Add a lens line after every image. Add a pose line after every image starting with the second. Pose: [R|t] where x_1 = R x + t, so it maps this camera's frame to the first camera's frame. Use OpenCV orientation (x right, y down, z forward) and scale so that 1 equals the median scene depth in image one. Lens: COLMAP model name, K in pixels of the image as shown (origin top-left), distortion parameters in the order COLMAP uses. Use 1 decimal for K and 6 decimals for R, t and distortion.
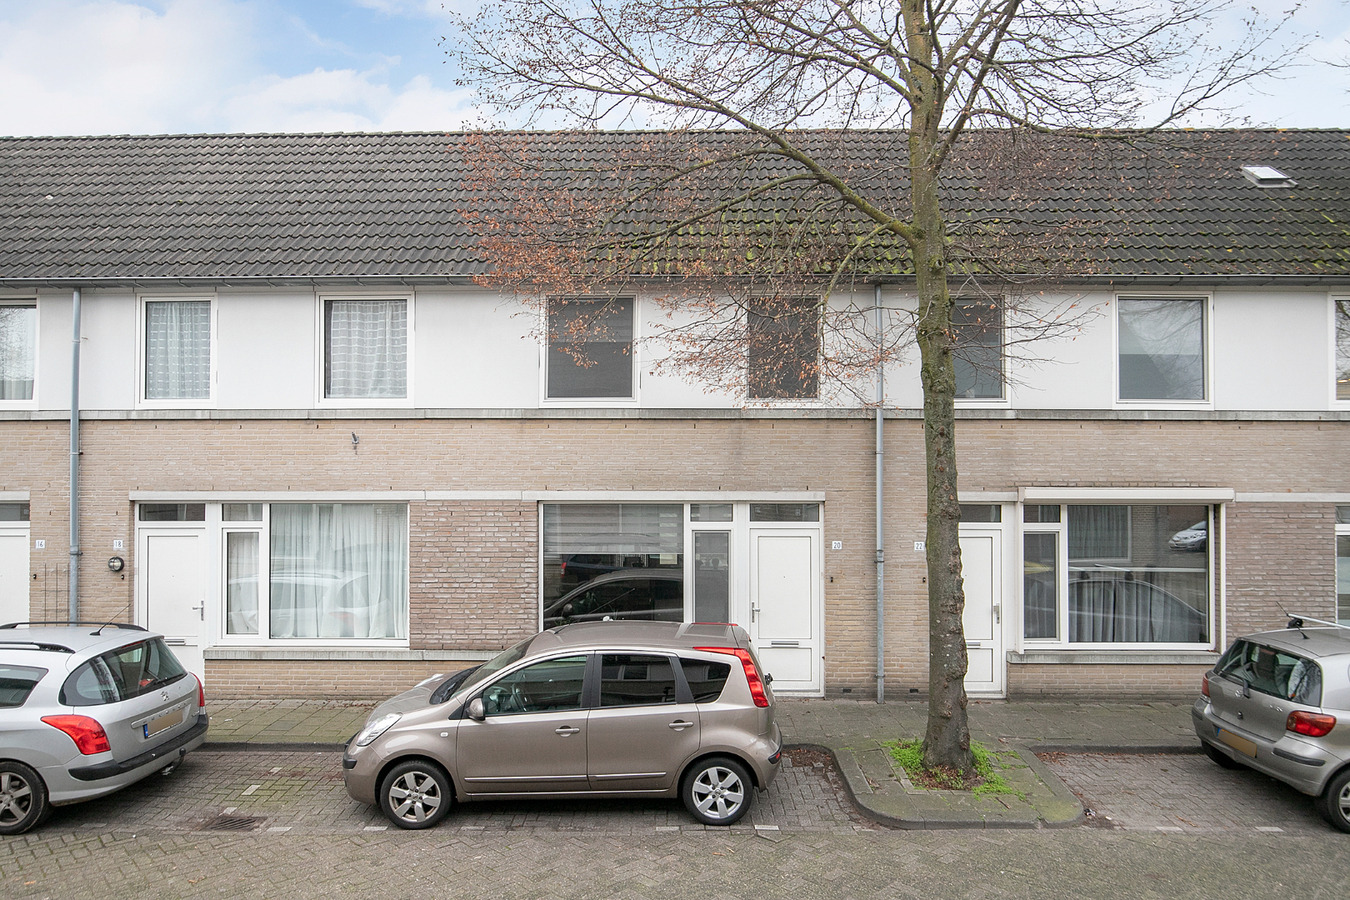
lens RADIAL K [[806.1, 0, 675.1], [0, 806.1, 462.1], [0, 0, 1]] dist [-0.006861, 0.000379]
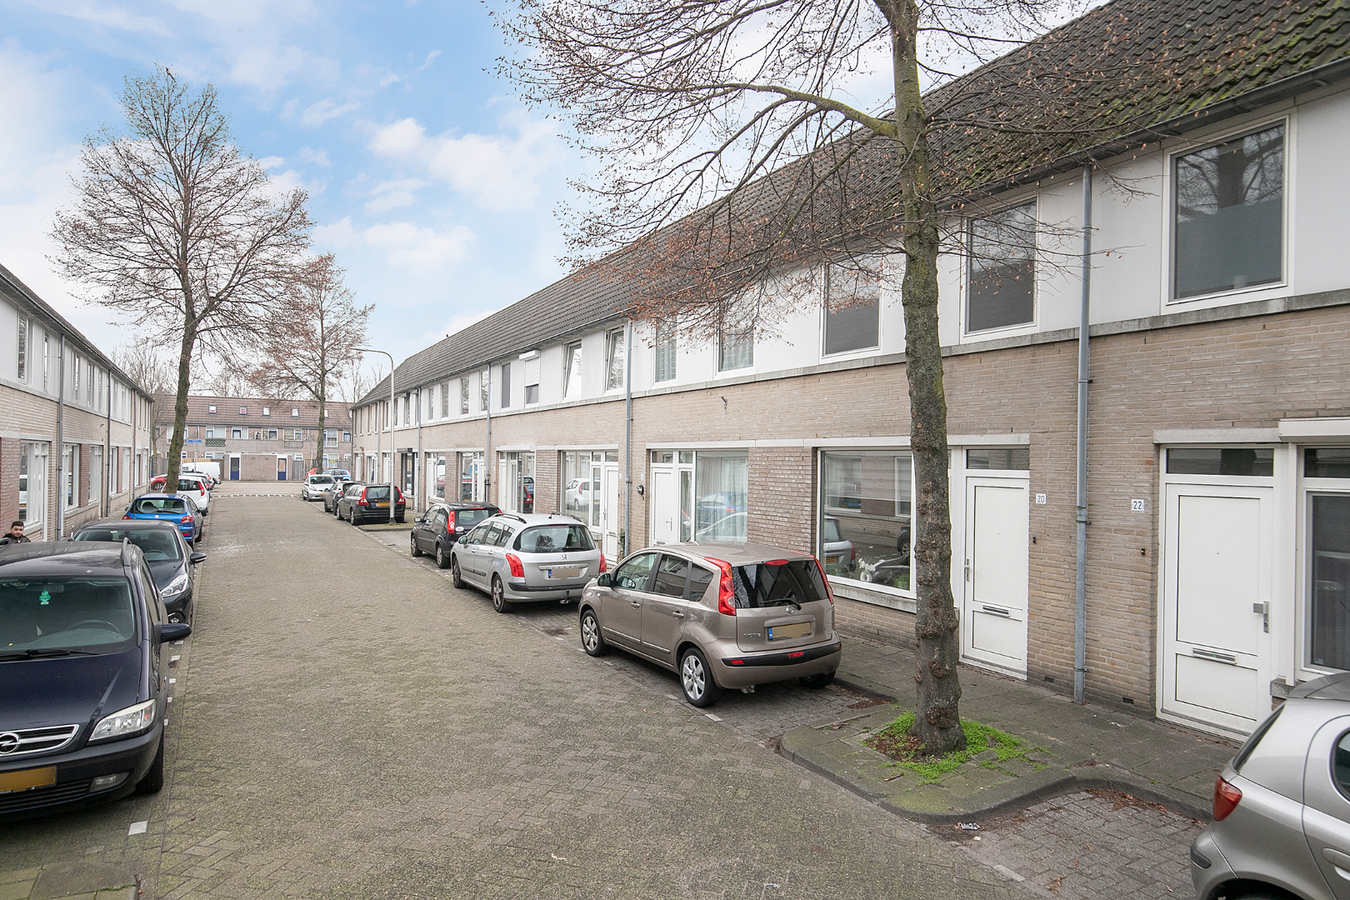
lens RADIAL K [[868.2, 0, 674.1], [0, 868.2, 448.4], [0, 0, 1]] dist [0.004189, 0.000095]
pose [[0.472603, -0.007395, -0.881245, 0.804289], [0.001461, 0.999970, -0.007608, 0.058438], [0.881274, 0.002308, 0.472599, 0.256858]]
